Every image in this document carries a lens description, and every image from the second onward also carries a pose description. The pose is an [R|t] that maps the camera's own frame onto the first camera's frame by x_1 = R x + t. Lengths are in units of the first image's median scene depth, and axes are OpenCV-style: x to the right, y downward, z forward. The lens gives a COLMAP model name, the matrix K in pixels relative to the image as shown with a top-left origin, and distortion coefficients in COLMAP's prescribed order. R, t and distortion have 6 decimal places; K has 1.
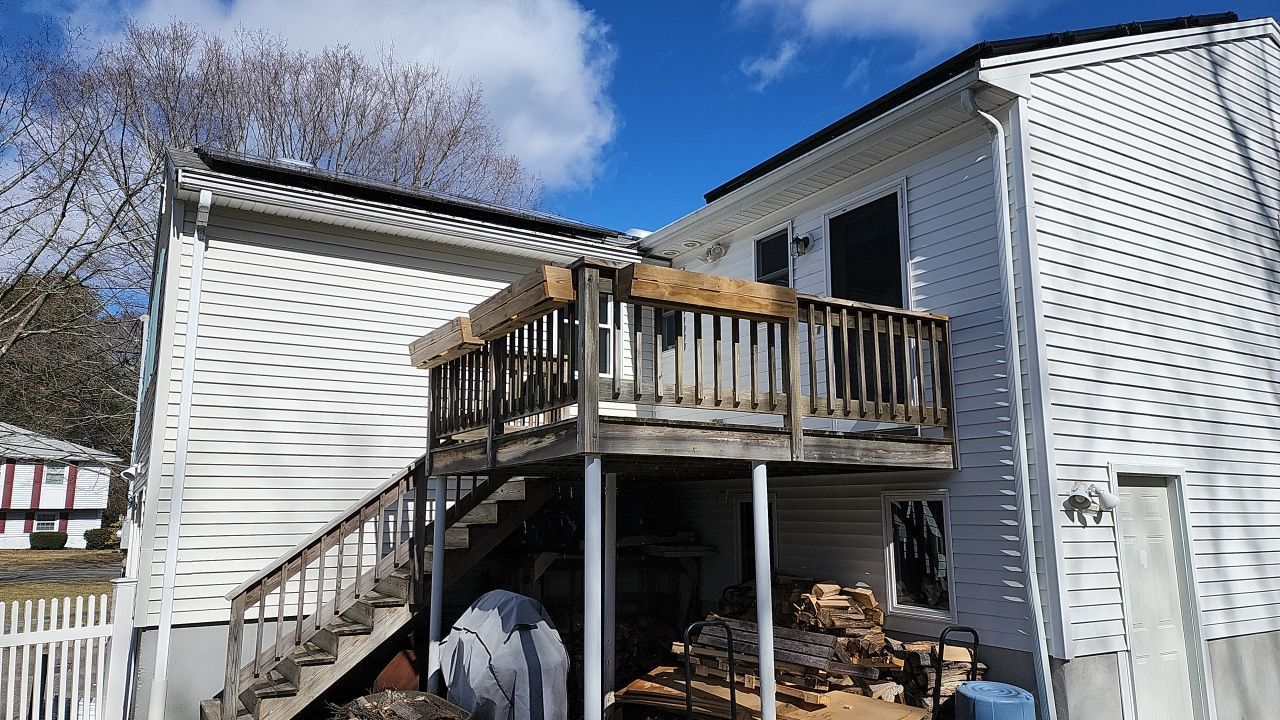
lens RADIAL K [[854.5, 0, 640.0], [0, 854.5, 360.0], [0, 0, 1]] dist [0.069299, -0.064046]
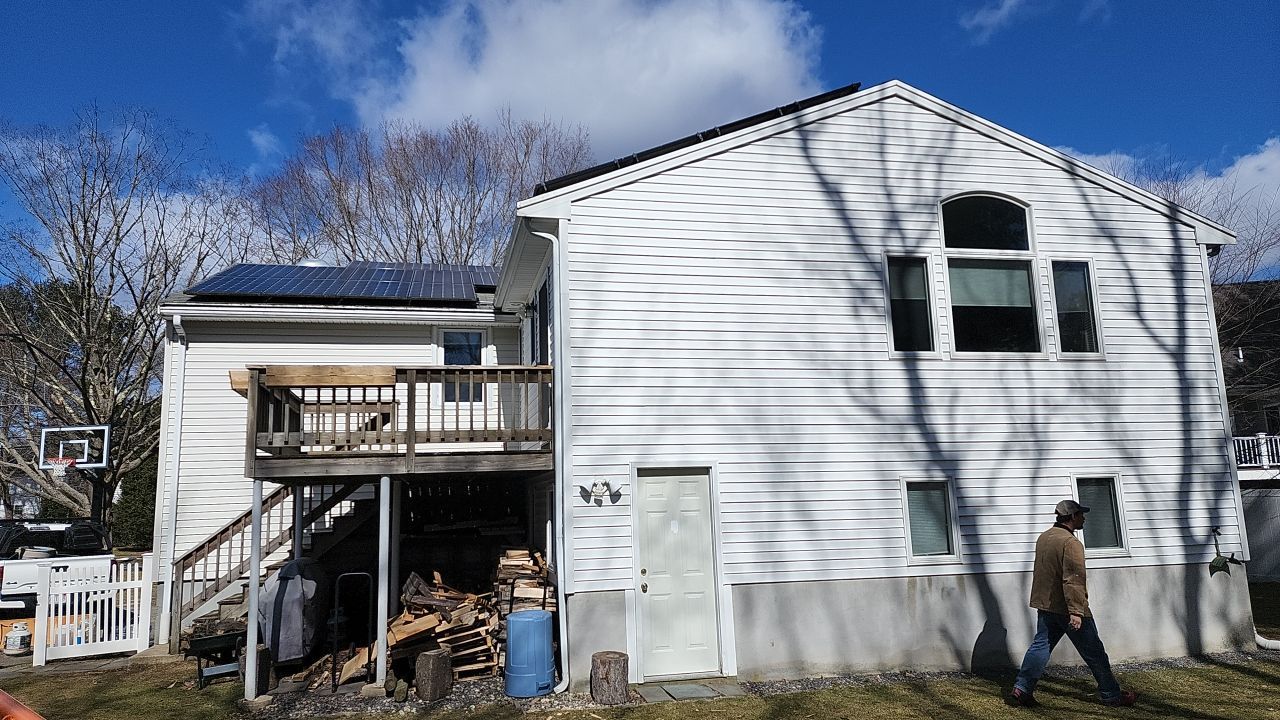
lens RADIAL K [[854.5, 0, 640.0], [0, 854.5, 360.0], [0, 0, 1]] dist [0.069299, -0.064046]
pose [[0.941874, -0.083414, -0.325446, 0.882008], [0.088256, 0.996098, 0.000117, -0.037799], [0.324166, -0.028833, 0.945561, -0.266003]]
